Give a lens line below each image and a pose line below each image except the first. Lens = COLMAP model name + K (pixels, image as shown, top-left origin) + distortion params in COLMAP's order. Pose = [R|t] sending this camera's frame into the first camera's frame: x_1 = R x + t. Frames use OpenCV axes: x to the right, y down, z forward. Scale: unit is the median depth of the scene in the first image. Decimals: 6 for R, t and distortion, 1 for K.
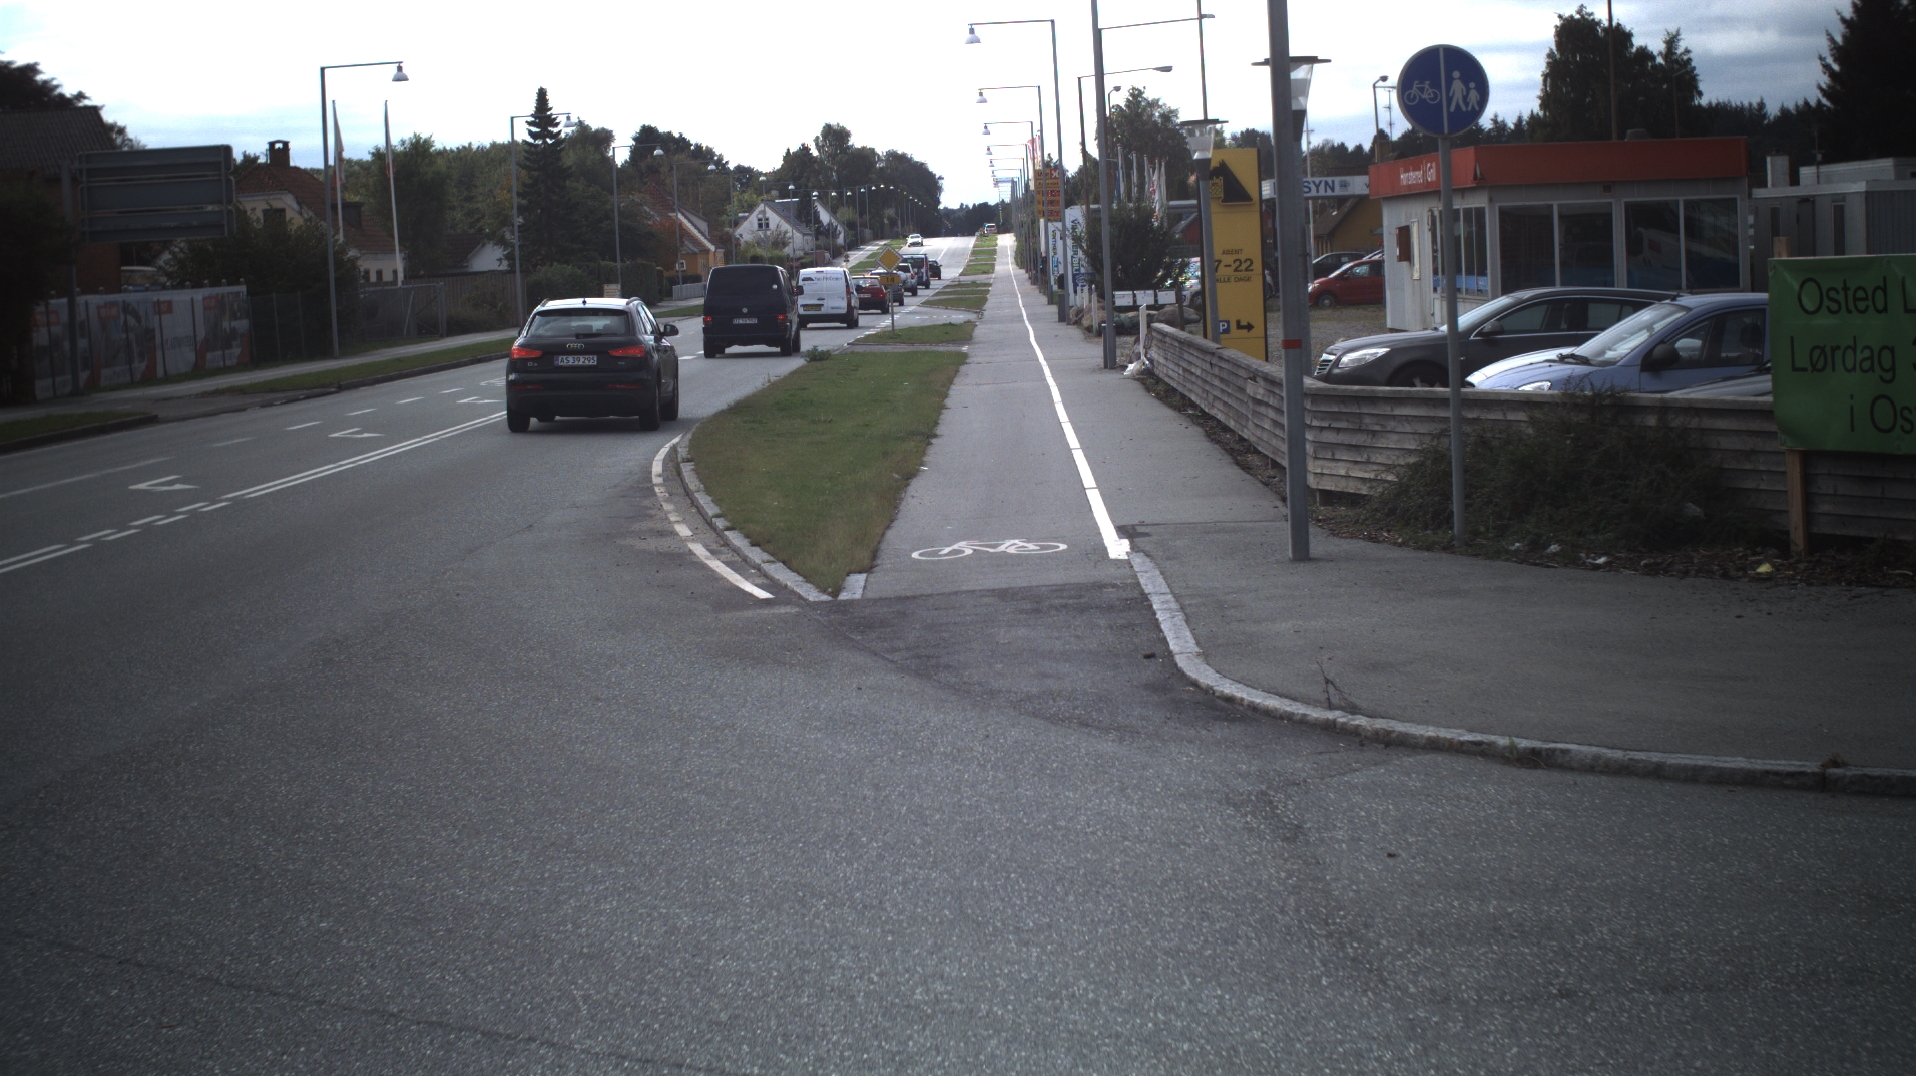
lens RADIAL K [[3461.8, 0, 958.0], [0, 3461.8, 538.0], [0, 0, 1]] dist [-0.271751, 0.284271]
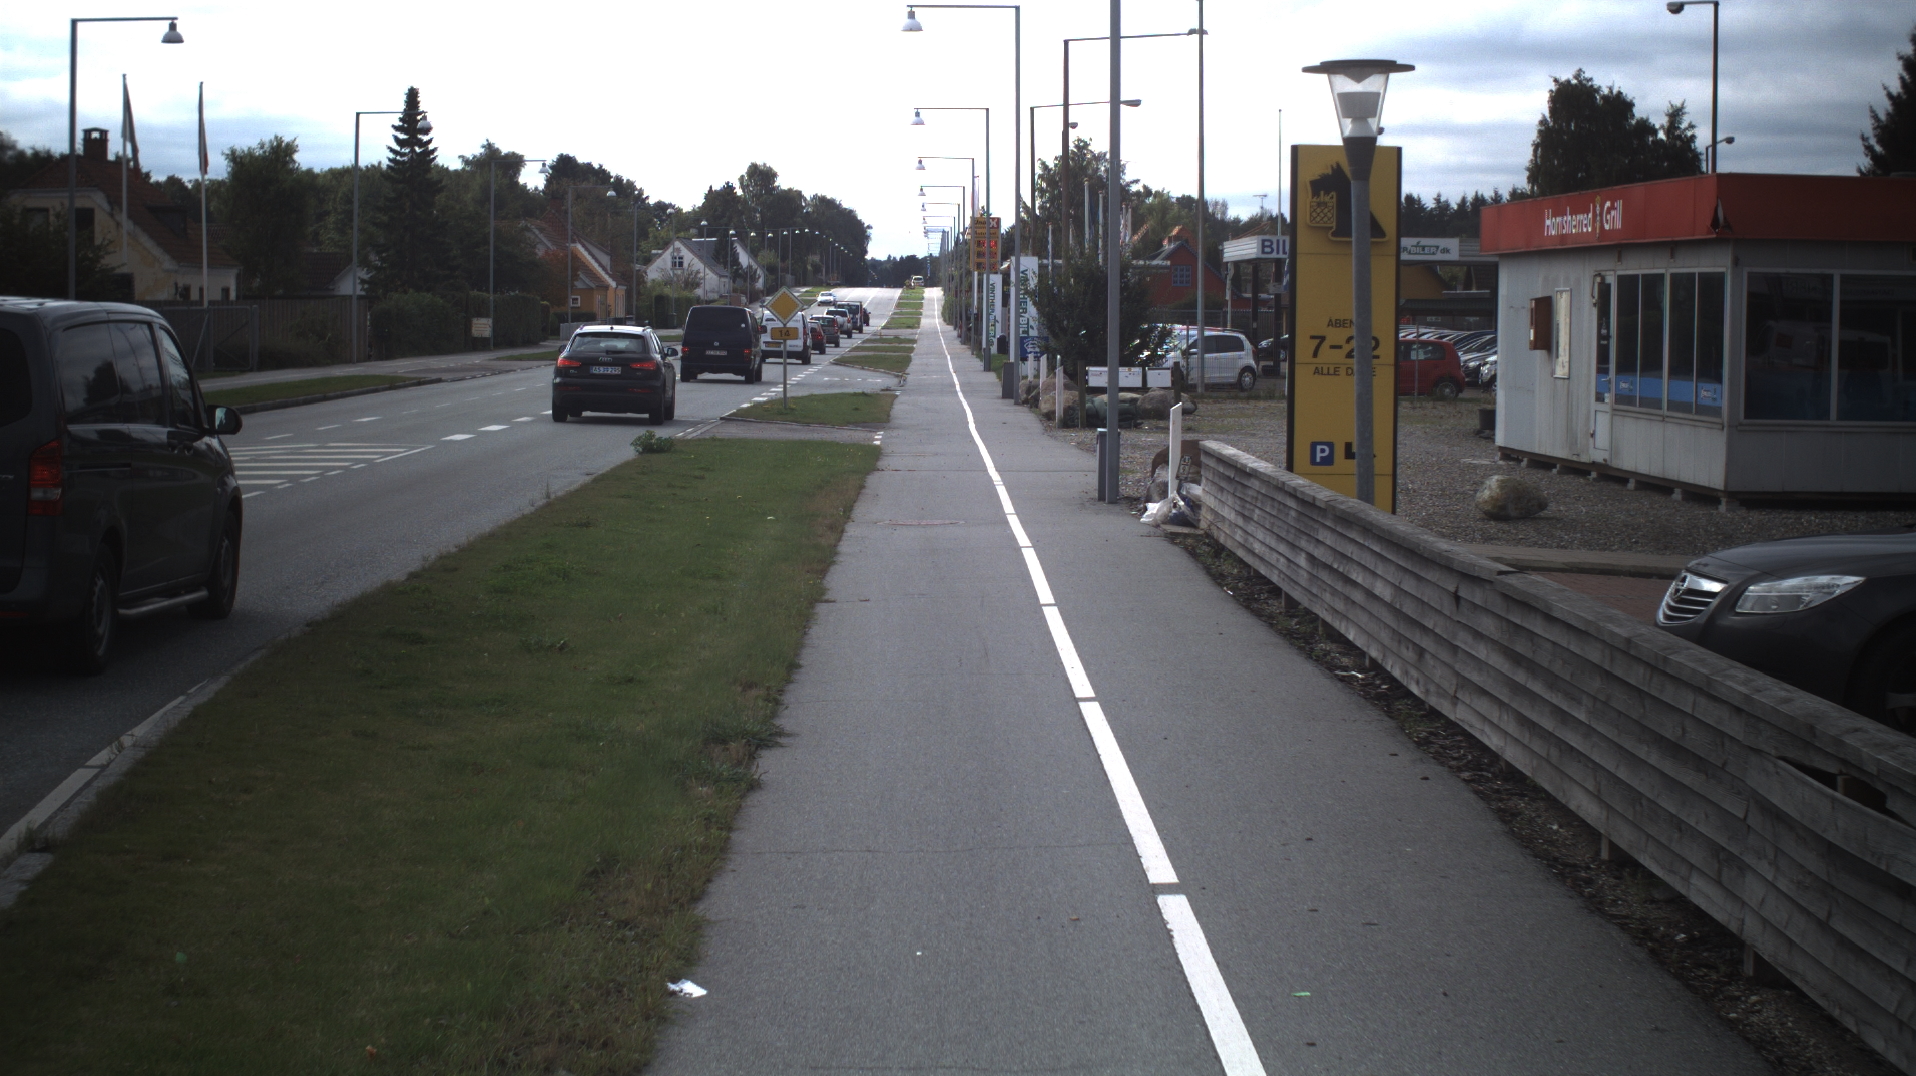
lens RADIAL K [[3461.8, 0, 958.0], [0, 3461.8, 538.0], [0, 0, 1]] dist [-0.271751, 0.284271]
pose [[0.998271, 0.053101, 0.025214, 0.000820], [-0.052702, 0.998478, -0.016252, -0.012671], [-0.026039, 0.014895, 0.999550, 0.157244]]
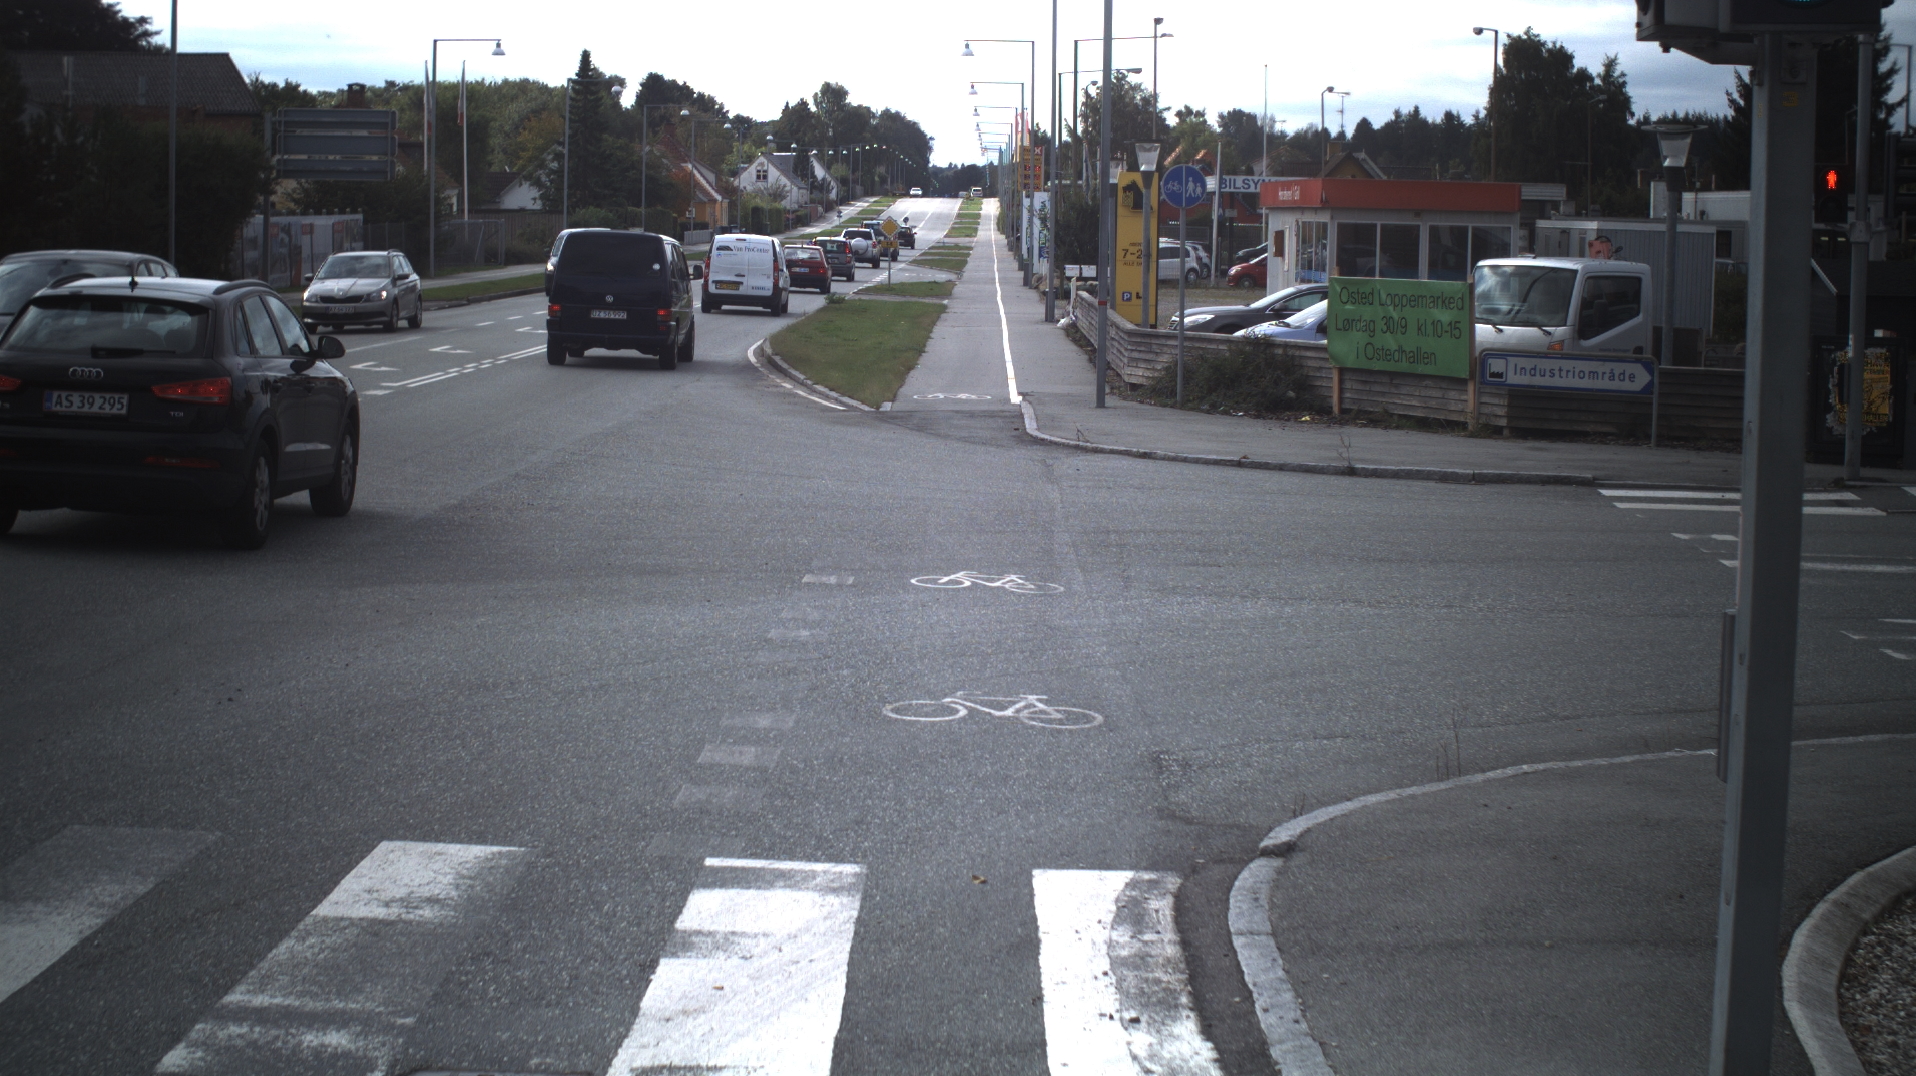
lens RADIAL K [[3461.8, 0, 958.0], [0, 3461.8, 538.0], [0, 0, 1]] dist [-0.271751, 0.284271]
pose [[0.997983, 0.062689, 0.010036, -0.000415], [-0.062805, 0.997957, 0.011715, 0.009585], [-0.009281, -0.012322, 0.999881, -0.157119]]
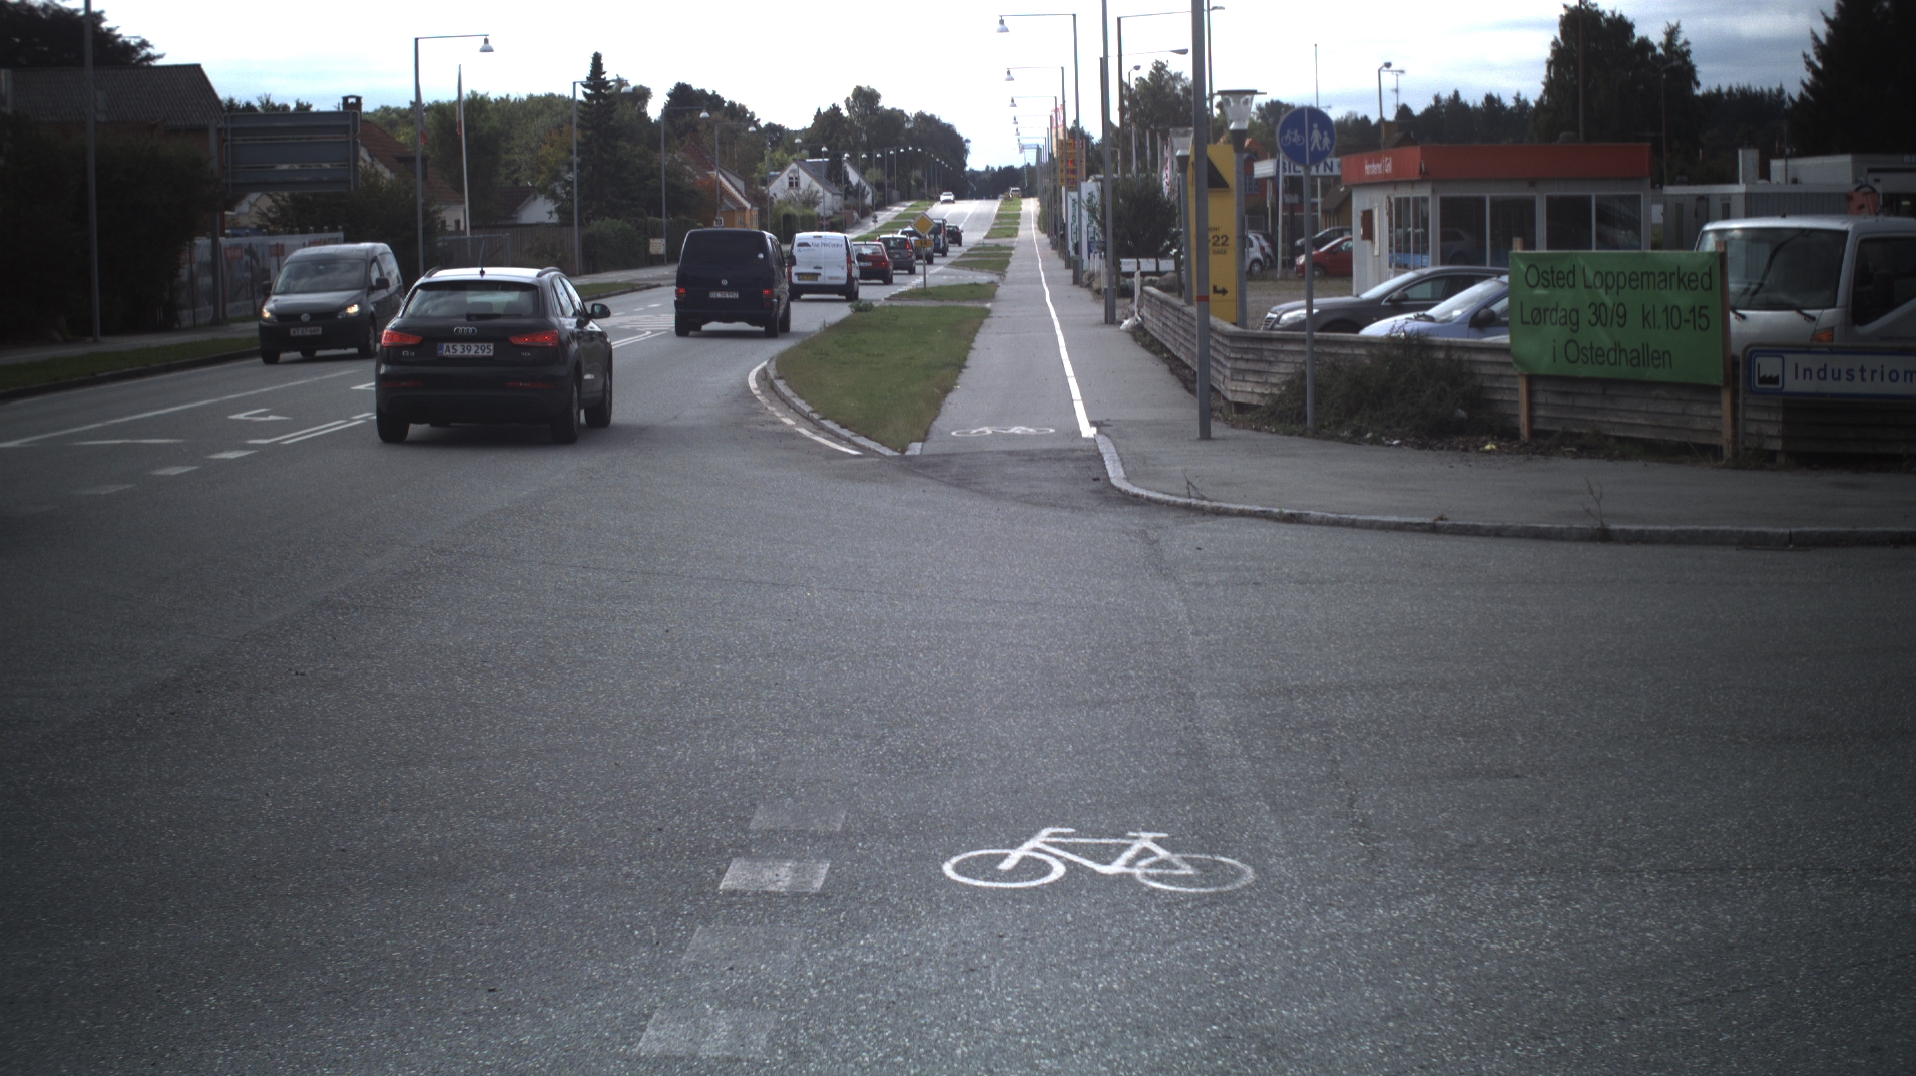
lens RADIAL K [[3461.8, 0, 958.0], [0, 3461.8, 538.0], [0, 0, 1]] dist [-0.271751, 0.284271]
pose [[0.999621, 0.027139, -0.004539, -0.000386], [-0.027087, 0.999570, 0.011201, 0.005258], [0.004841, -0.011074, 0.999927, -0.078572]]
